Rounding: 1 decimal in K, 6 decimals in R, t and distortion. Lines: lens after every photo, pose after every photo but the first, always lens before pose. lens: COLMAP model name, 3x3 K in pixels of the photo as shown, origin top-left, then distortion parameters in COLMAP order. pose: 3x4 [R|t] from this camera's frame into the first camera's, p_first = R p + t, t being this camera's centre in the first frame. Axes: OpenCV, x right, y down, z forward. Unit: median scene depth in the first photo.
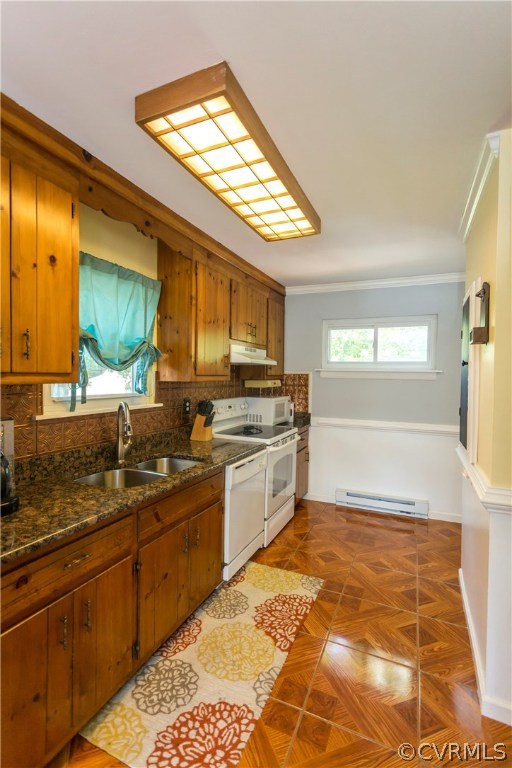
lens RADIAL K [[365.2, 0, 254.8], [0, 365.2, 382.1], [0, 0, 1]] dist [-0.003062, -0.000234]
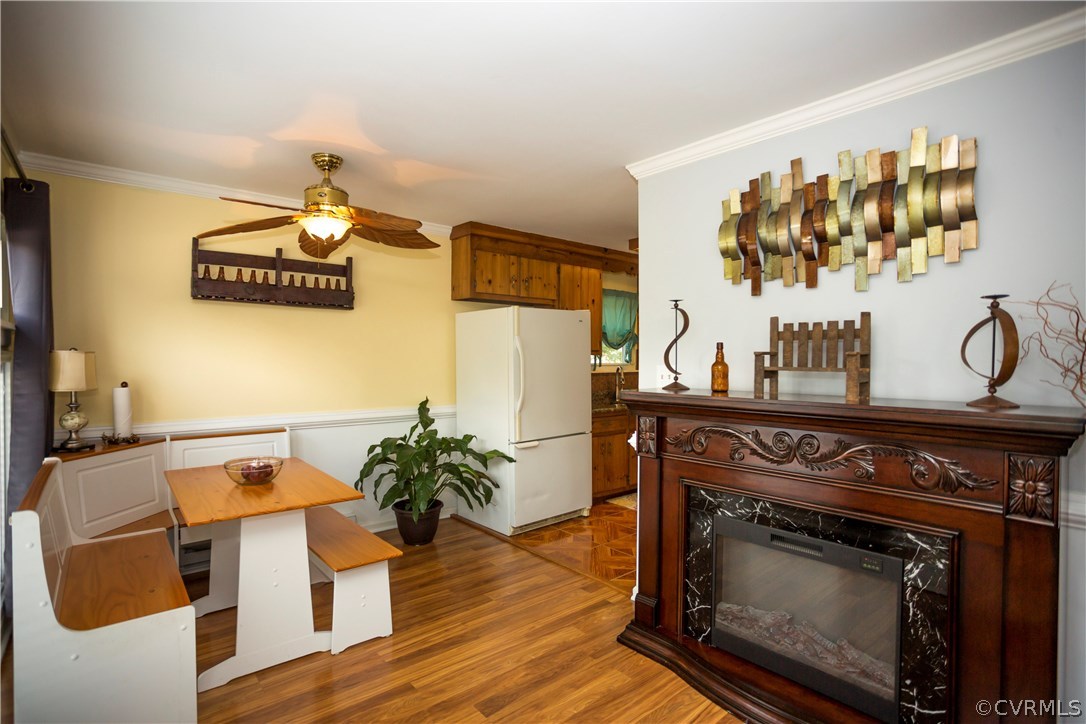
lens RADIAL K [[516.4, 0, 541.4], [0, 516.4, 361.2], [0, 0, 1]] dist [-0.003062, -0.000234]
pose [[0.905468, -0.004998, -0.424386, 0.375626], [0.003664, 0.999985, -0.003958, 0.035337], [0.424399, 0.002029, 0.905473, -1.480267]]
